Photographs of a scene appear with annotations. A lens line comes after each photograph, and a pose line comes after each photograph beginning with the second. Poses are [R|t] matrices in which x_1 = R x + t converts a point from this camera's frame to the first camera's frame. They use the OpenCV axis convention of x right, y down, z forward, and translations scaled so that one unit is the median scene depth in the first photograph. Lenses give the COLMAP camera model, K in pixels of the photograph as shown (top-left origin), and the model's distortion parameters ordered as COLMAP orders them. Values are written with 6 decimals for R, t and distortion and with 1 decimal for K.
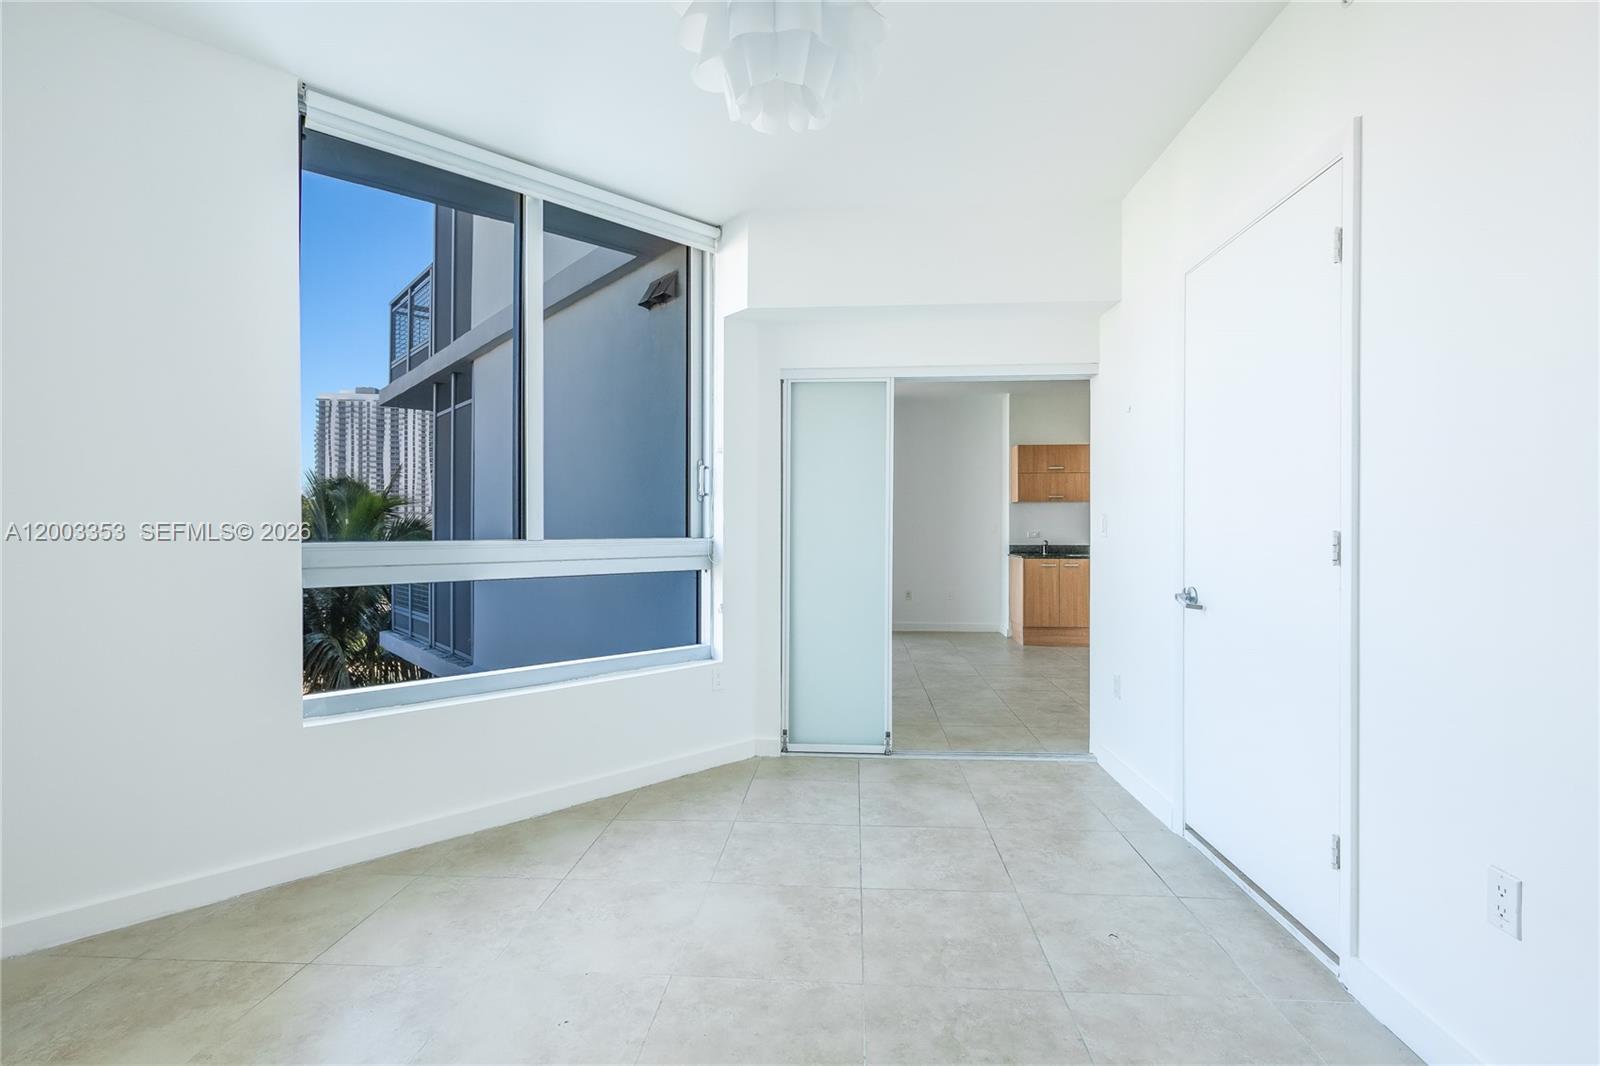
lens RADIAL K [[742.1, 0, 784.1], [0, 742.1, 530.6], [0, 0, 1]] dist [0.007598, -0.000988]
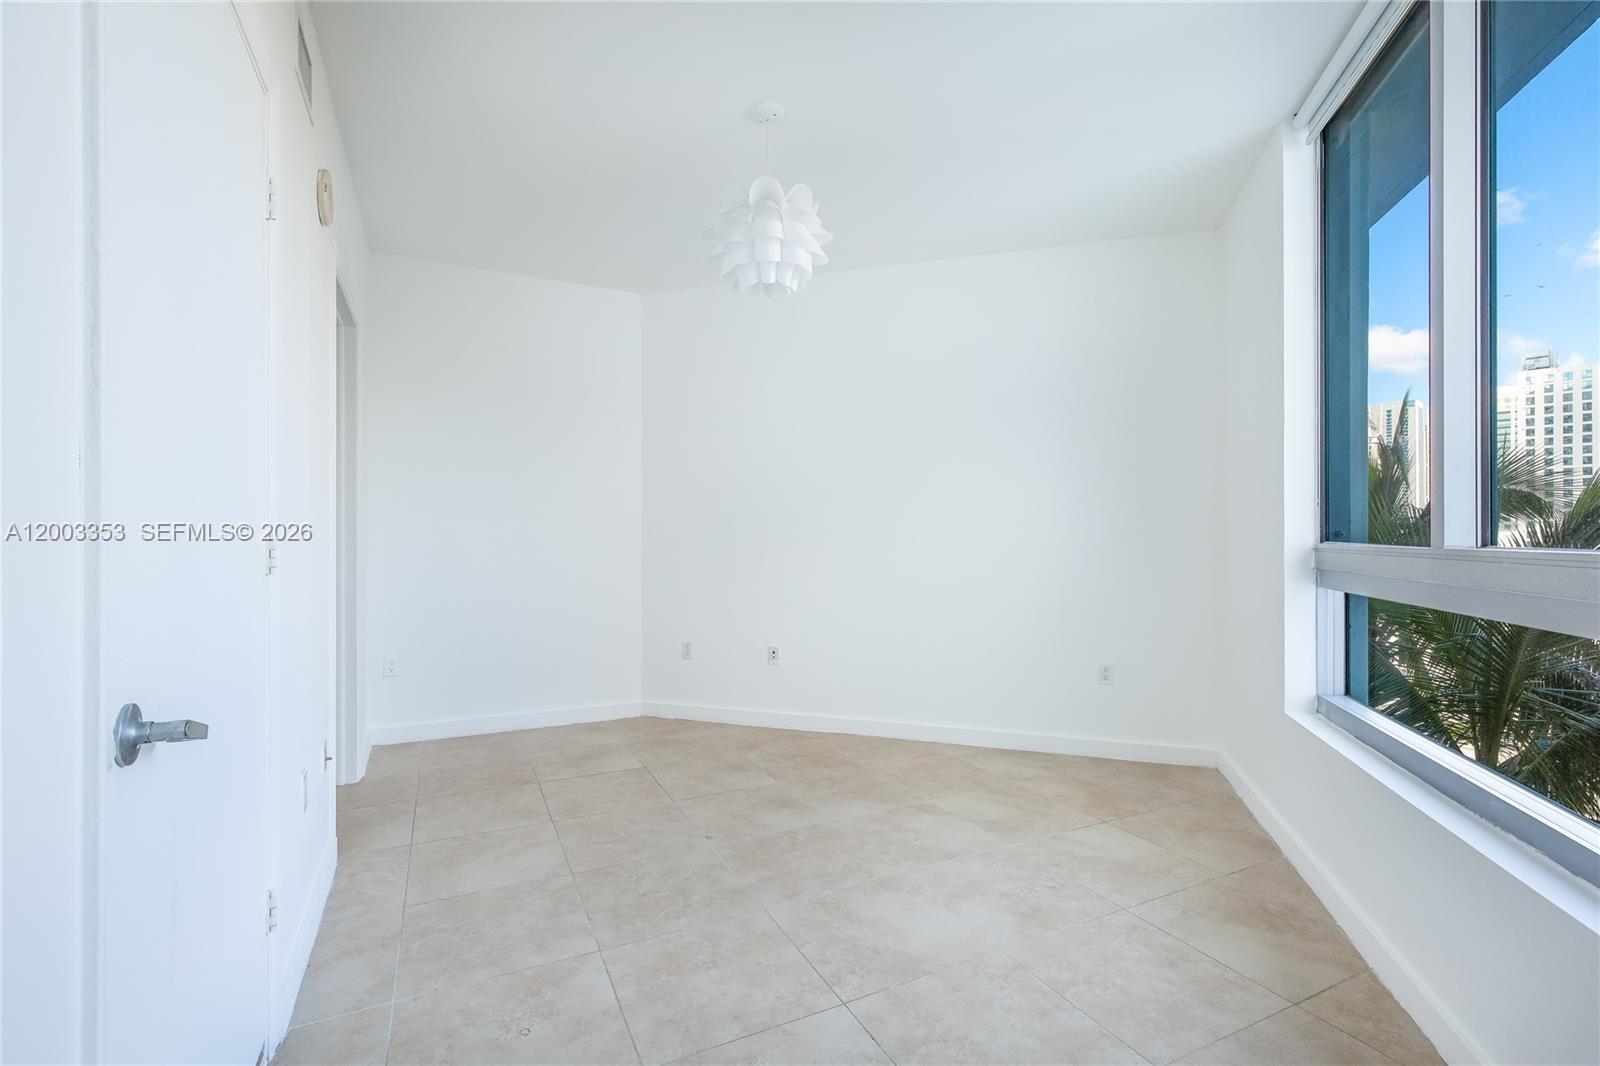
lens RADIAL K [[742.1, 0, 820.7], [0, 742.1, 528.9], [0, 0, 1]] dist [0.007598, -0.000988]
pose [[-0.845495, 0.000816, -0.533982, 0.631088], [0.000058, 0.999999, 0.001435, -0.004677], [0.533983, 0.001182, -0.845495, 1.944028]]
